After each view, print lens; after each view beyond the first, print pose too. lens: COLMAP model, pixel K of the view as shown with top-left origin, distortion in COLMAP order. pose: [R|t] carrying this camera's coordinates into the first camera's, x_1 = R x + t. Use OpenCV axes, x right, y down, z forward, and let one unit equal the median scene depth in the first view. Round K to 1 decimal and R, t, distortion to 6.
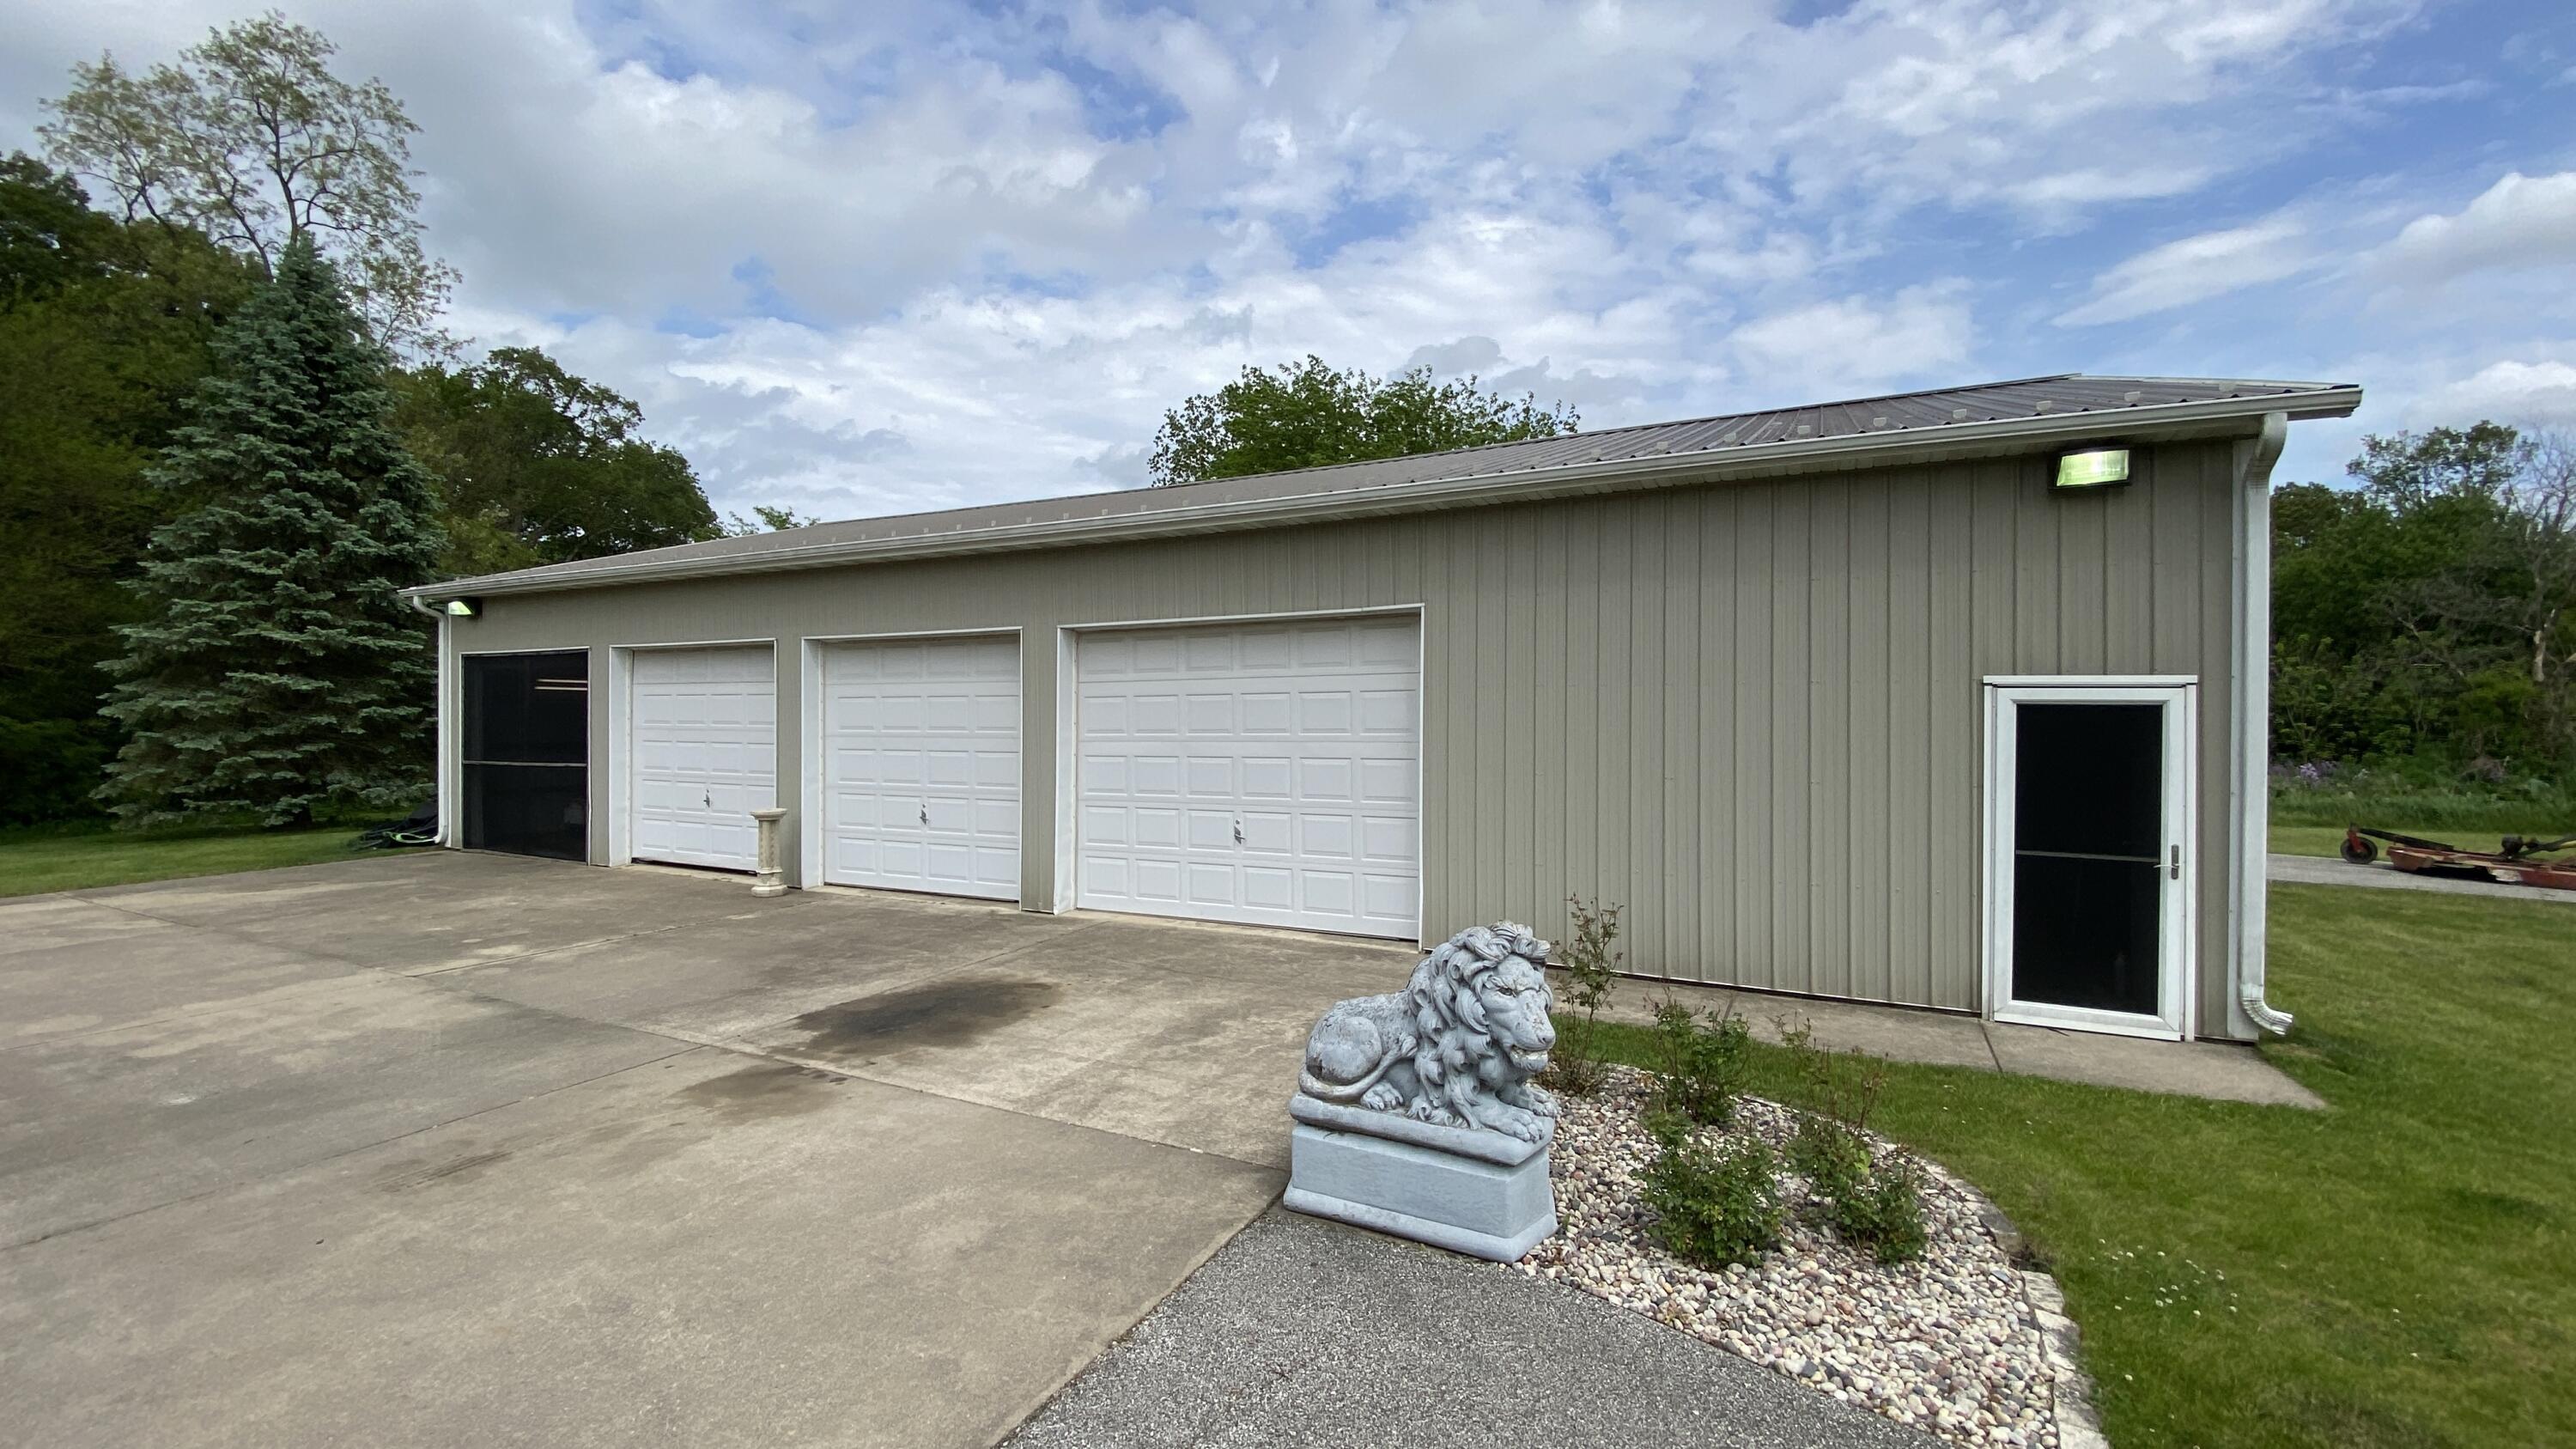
lens RADIAL K [[1063.4, 0, 1288.0], [0, 1063.4, 724.5], [0, 0, 1]] dist [0.052453, -0.028263]
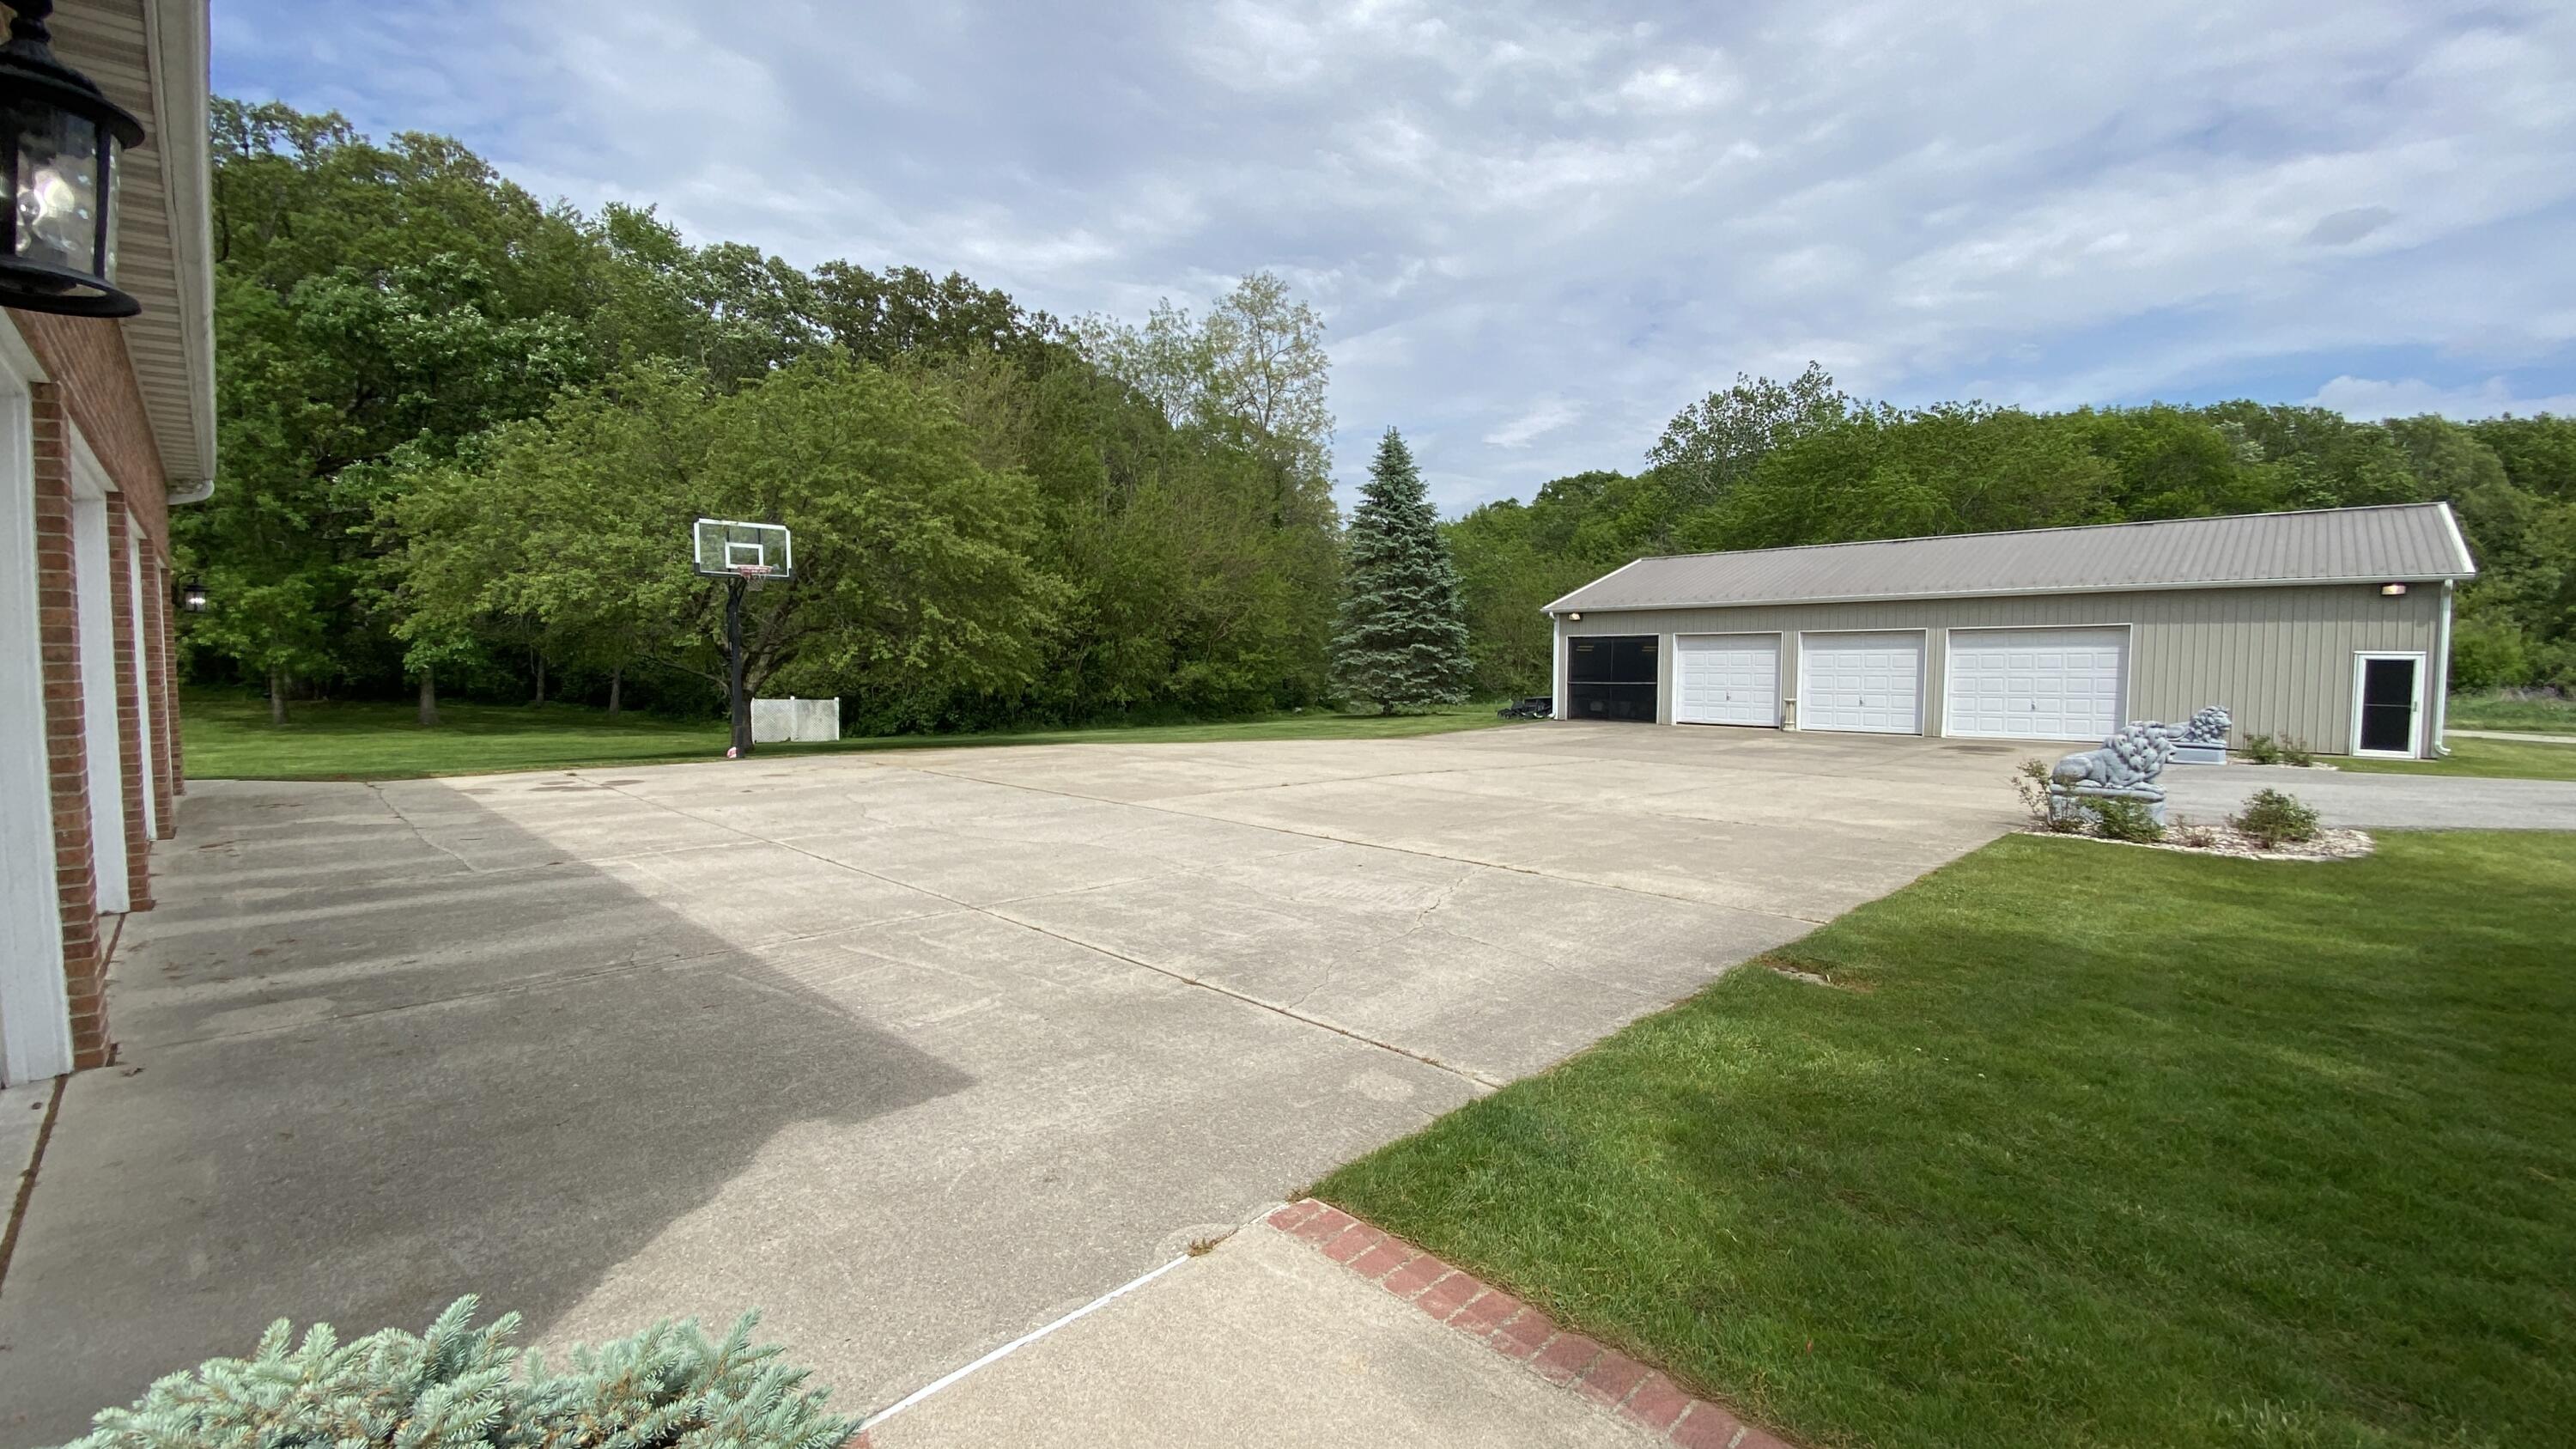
lens RADIAL K [[1063.4, 0, 1288.0], [0, 1063.4, 724.5], [0, 0, 1]] dist [0.052453, -0.028263]
pose [[0.963293, 0.014307, -0.268071, -0.529416], [0.001233, 0.998333, 0.057711, -0.006774], [0.268449, -0.055923, 0.961669, -1.023364]]
